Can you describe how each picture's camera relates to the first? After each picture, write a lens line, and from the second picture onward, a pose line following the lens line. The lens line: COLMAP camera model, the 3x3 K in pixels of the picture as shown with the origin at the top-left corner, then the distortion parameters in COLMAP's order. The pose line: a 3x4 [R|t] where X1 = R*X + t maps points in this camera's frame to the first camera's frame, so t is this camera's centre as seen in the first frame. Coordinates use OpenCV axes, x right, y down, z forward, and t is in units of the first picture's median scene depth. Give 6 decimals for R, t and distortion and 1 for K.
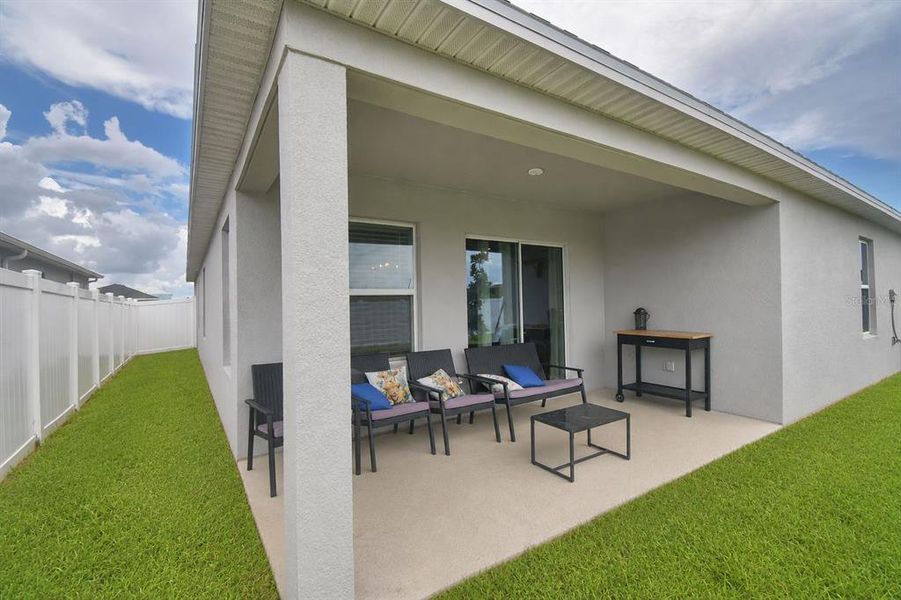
lens RADIAL K [[393.4, 0, 446.4], [0, 393.4, 298.6], [0, 0, 1]] dist [0.010602, -0.017802]
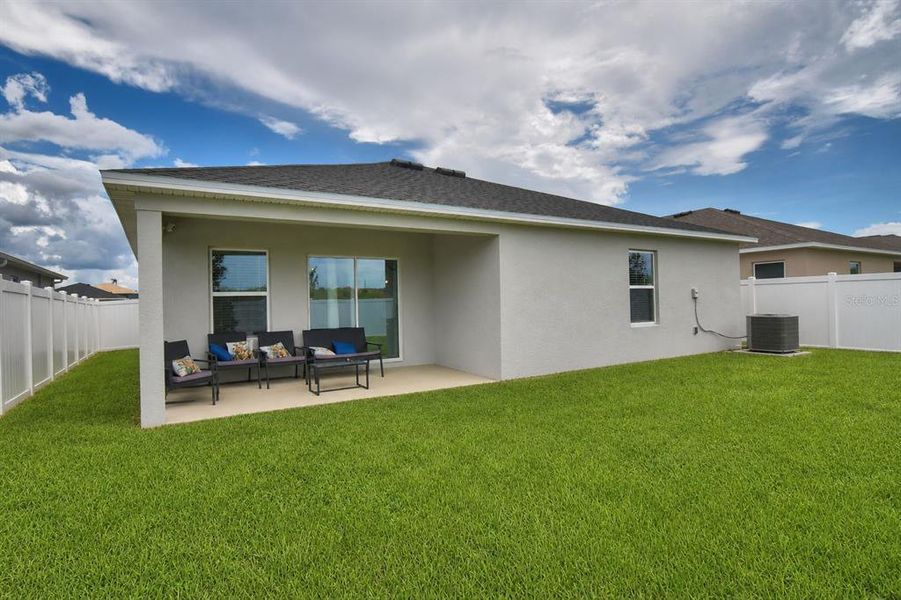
lens RADIAL K [[486.3, 0, 477.4], [0, 486.3, 301.5], [0, 0, 1]] dist [0.021958, -0.038661]
pose [[0.999883, -0.005460, -0.014257, 0.236997], [0.005626, 0.999916, 0.011657, -0.001566], [0.014192, -0.011736, 0.999830, -0.278365]]
